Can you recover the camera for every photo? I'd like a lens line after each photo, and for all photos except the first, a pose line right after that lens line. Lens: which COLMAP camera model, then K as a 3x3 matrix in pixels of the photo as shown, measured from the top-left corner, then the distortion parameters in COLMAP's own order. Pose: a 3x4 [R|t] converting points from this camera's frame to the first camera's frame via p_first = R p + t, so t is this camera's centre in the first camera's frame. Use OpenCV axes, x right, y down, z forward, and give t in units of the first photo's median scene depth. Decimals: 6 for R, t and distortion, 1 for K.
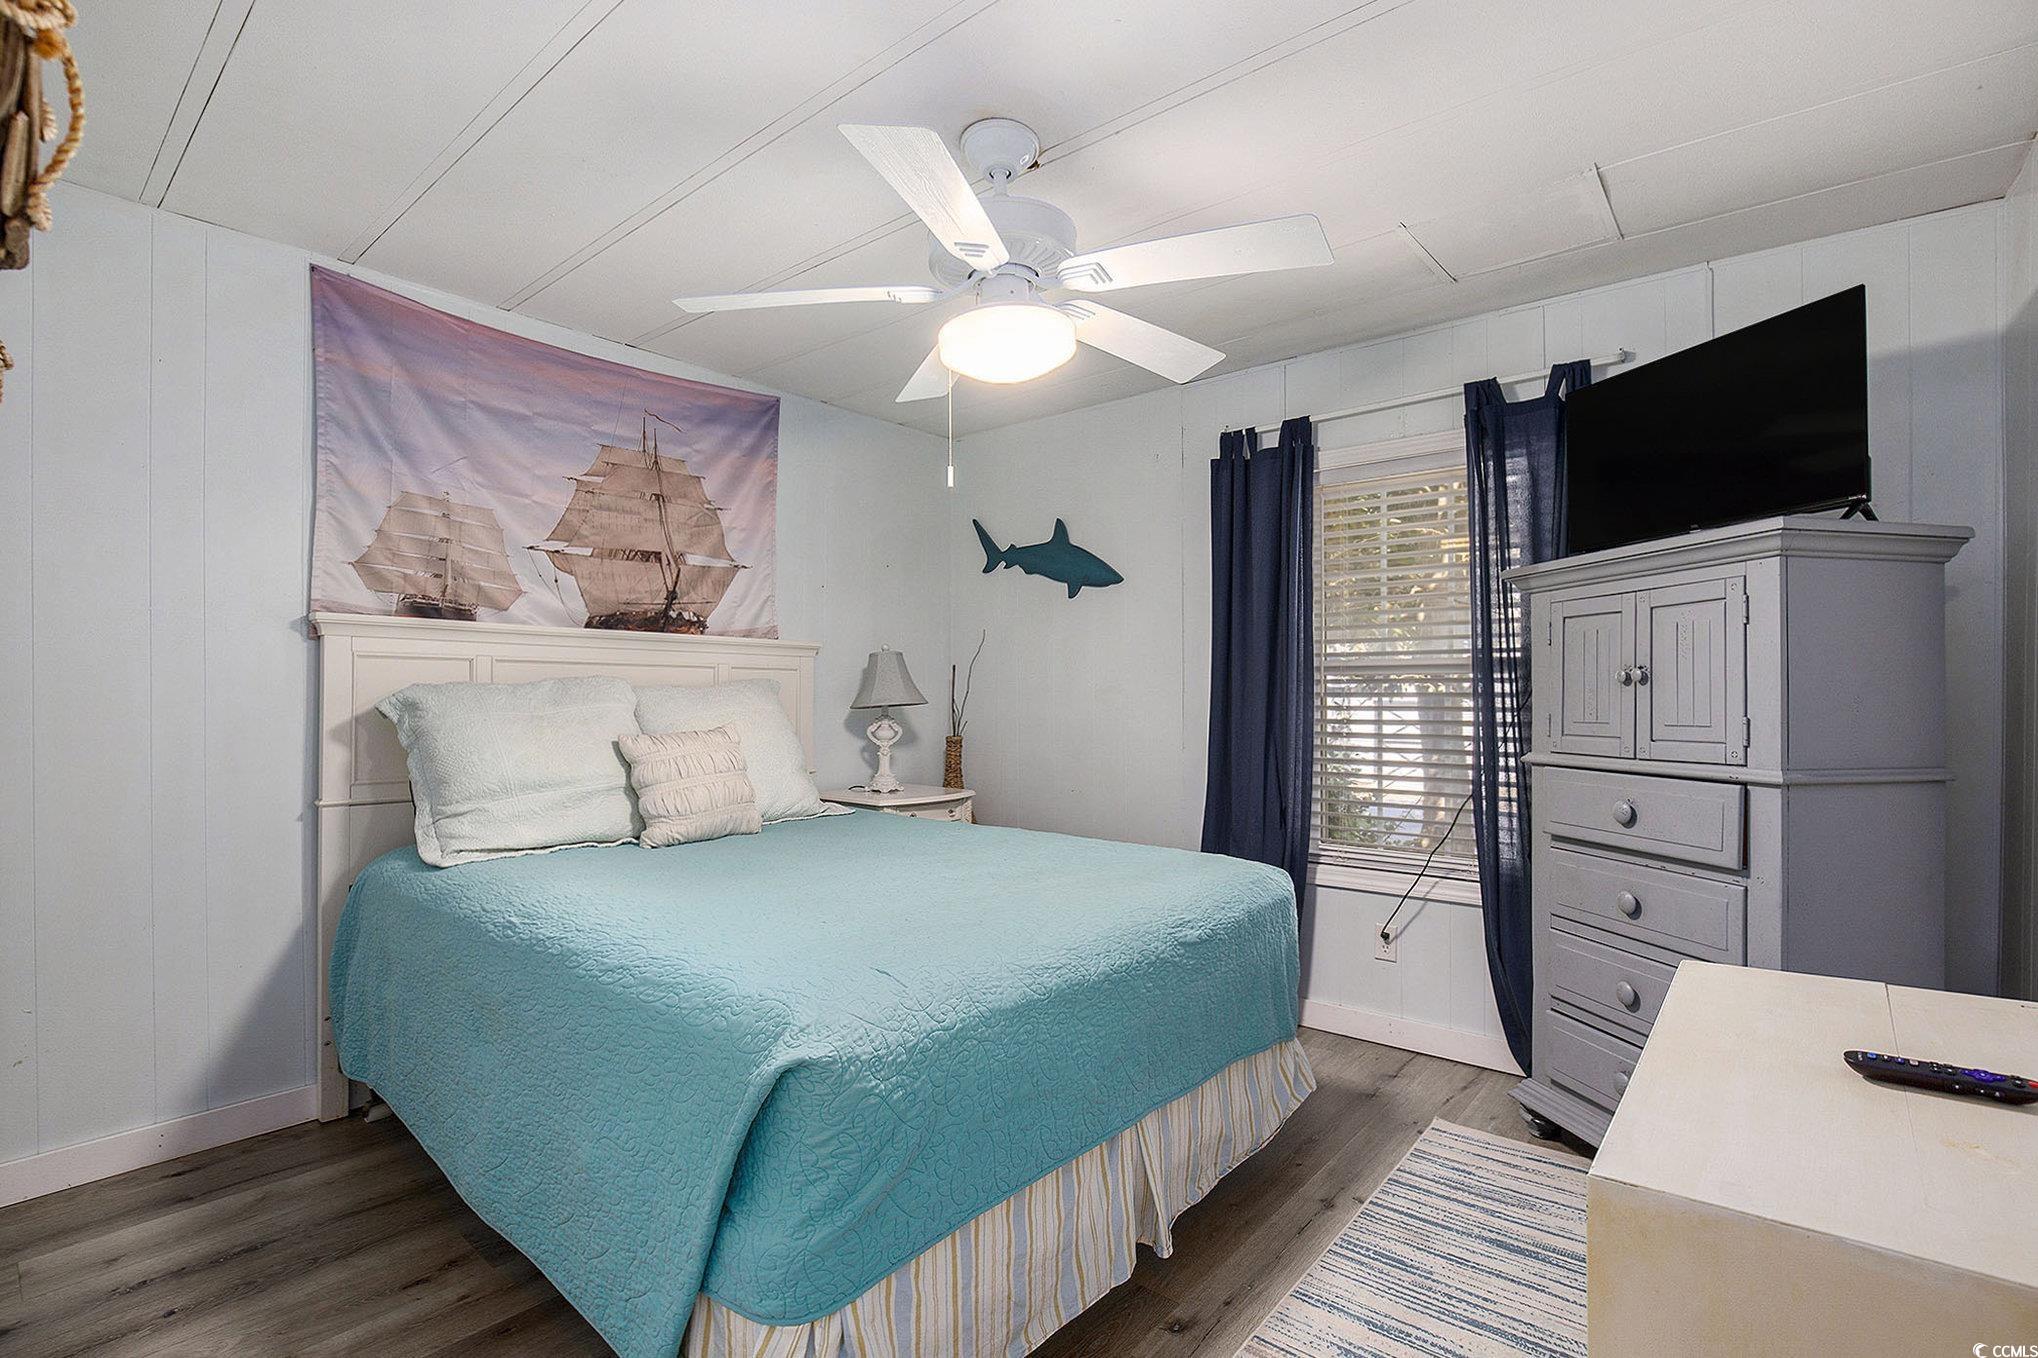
lens RADIAL K [[938.9, 0, 1037.6], [0, 938.9, 682.9], [0, 0, 1]] dist [-0.024197, 0.001023]
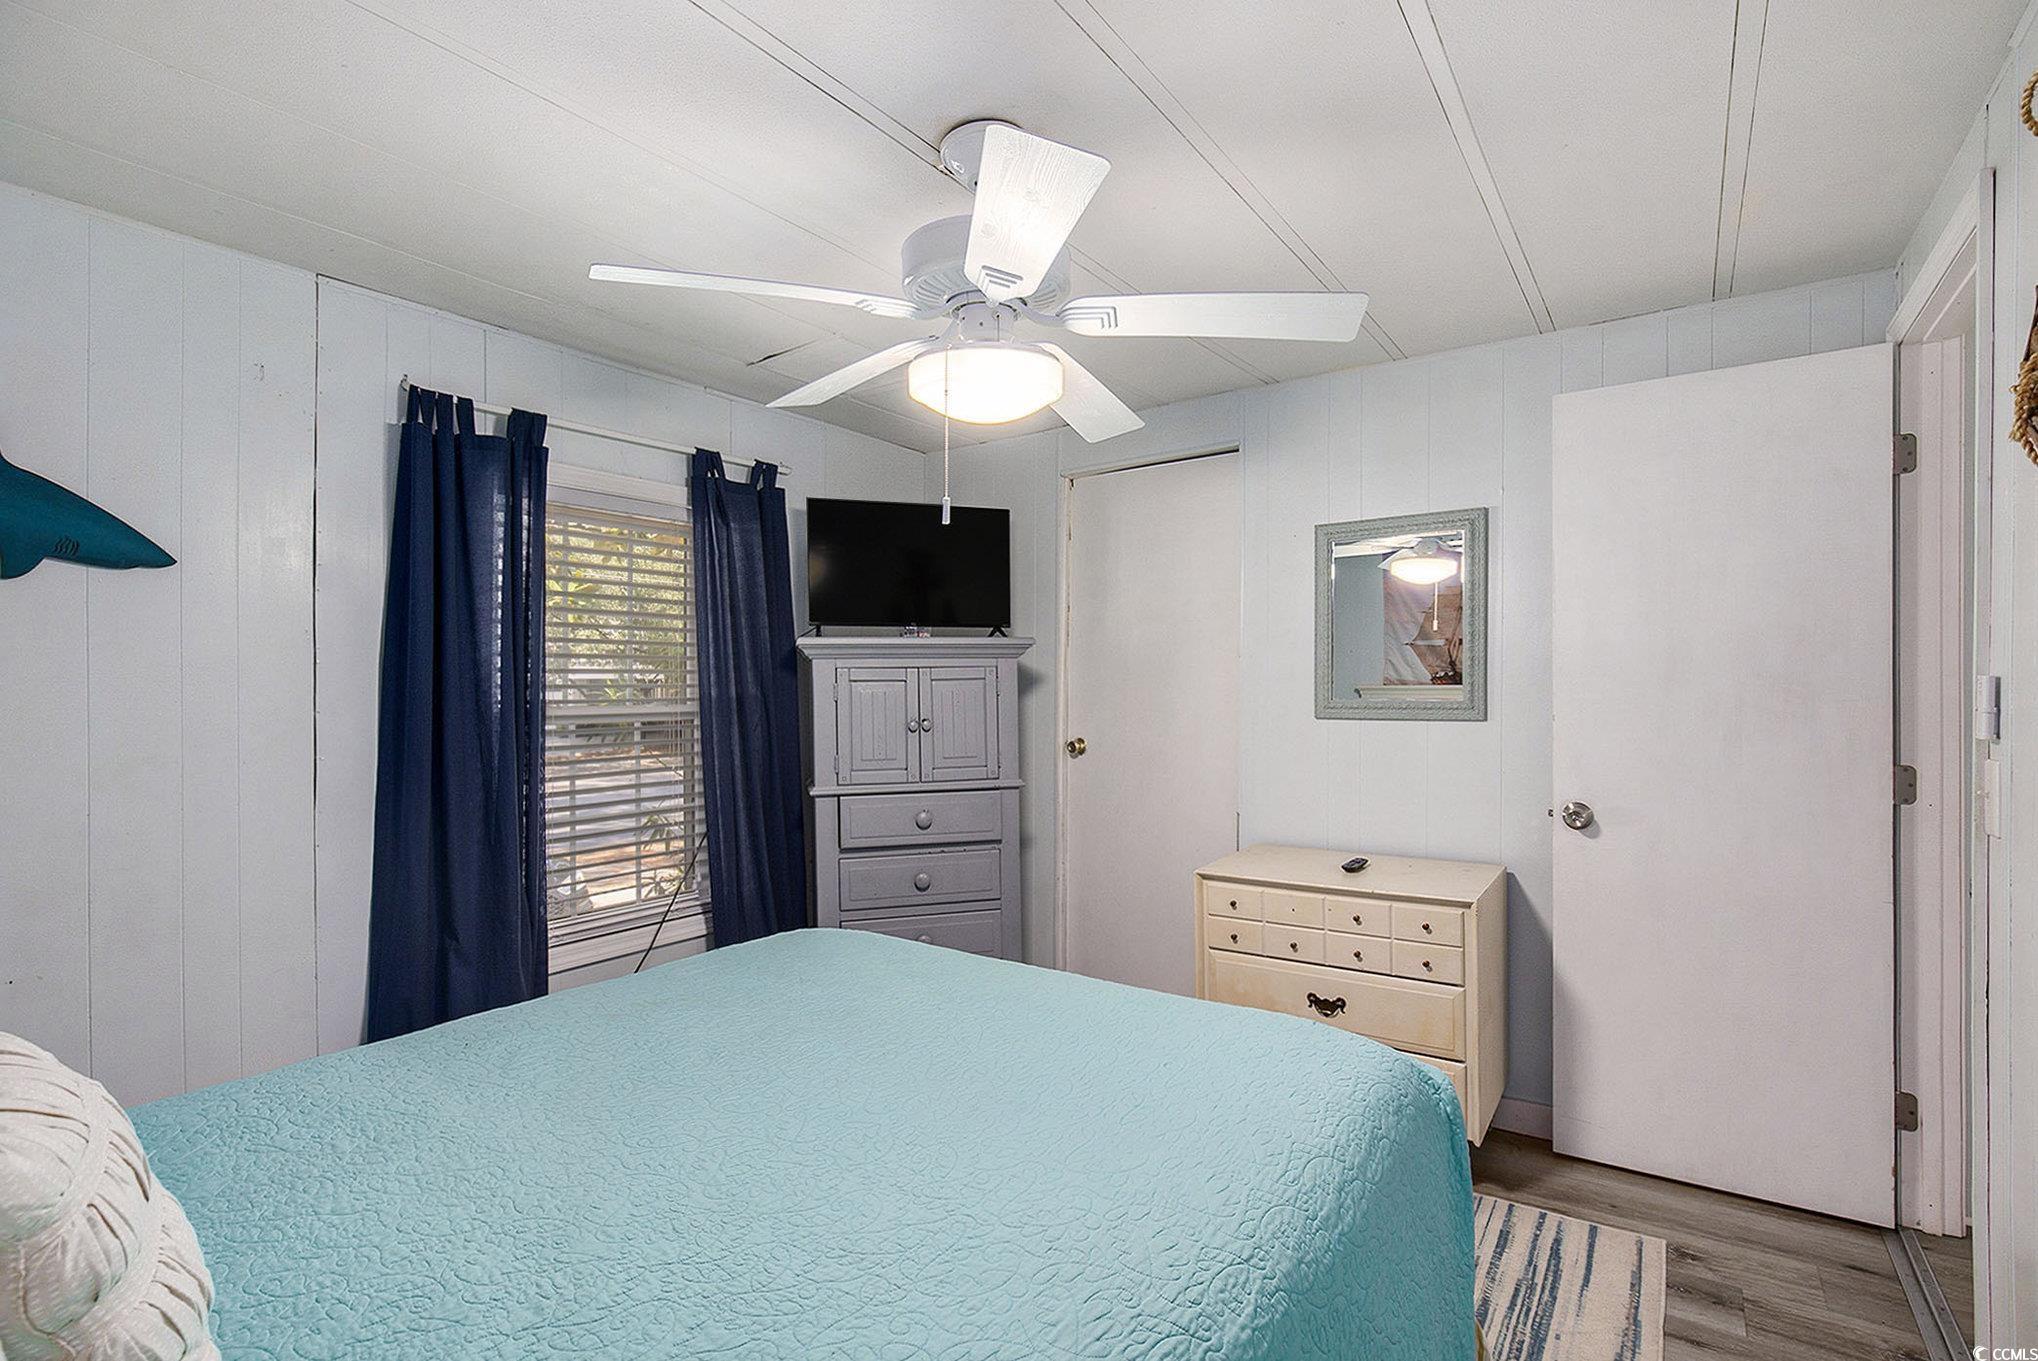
lens RADIAL K [[938.9, 0, 1037.6], [0, 938.9, 684.4], [0, 0, 1]] dist [-0.024197, 0.001023]
pose [[-0.083344, 0.001690, 0.996519, -0.638121], [-0.002848, 0.999994, -0.001934, -0.052872], [-0.996517, -0.002999, -0.083338, 0.713474]]
